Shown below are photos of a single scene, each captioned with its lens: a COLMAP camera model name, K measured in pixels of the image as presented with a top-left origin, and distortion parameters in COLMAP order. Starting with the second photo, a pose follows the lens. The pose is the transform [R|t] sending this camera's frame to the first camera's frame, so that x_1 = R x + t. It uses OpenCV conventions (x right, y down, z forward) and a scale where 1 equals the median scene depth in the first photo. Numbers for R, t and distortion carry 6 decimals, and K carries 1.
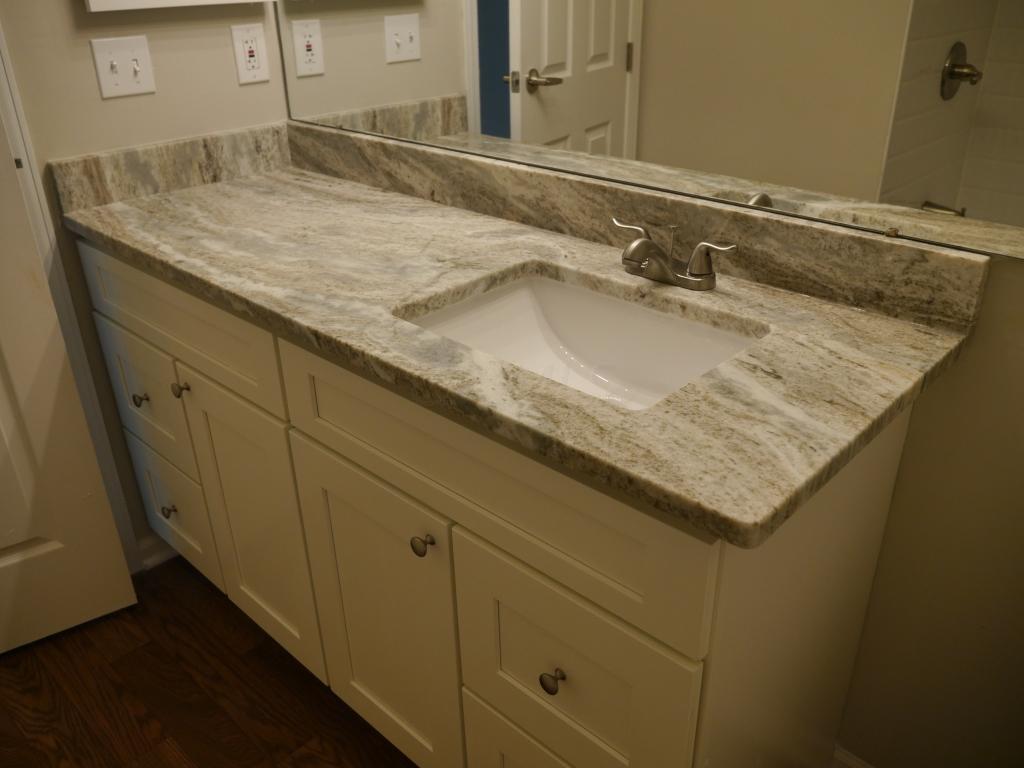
lens RADIAL K [[846.5, 0, 514.4], [0, 846.5, 384.7], [0, 0, 1]] dist [-0.019252, -0.002115]
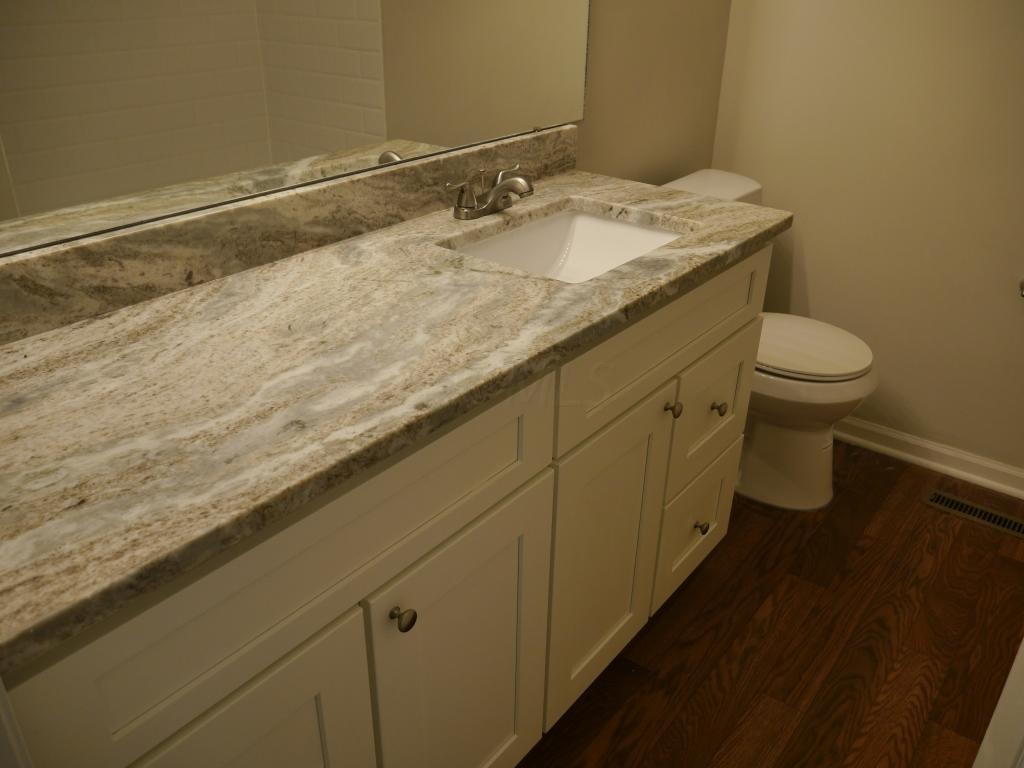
lens RADIAL K [[846.5, 0, 514.4], [0, 846.5, 384.7], [0, 0, 1]] dist [-0.019252, -0.002115]
pose [[-0.096071, -0.439279, 0.893199, -0.999319], [0.440921, 0.785726, 0.433847, -0.419508], [-0.892389, 0.435510, 0.118202, 0.846458]]
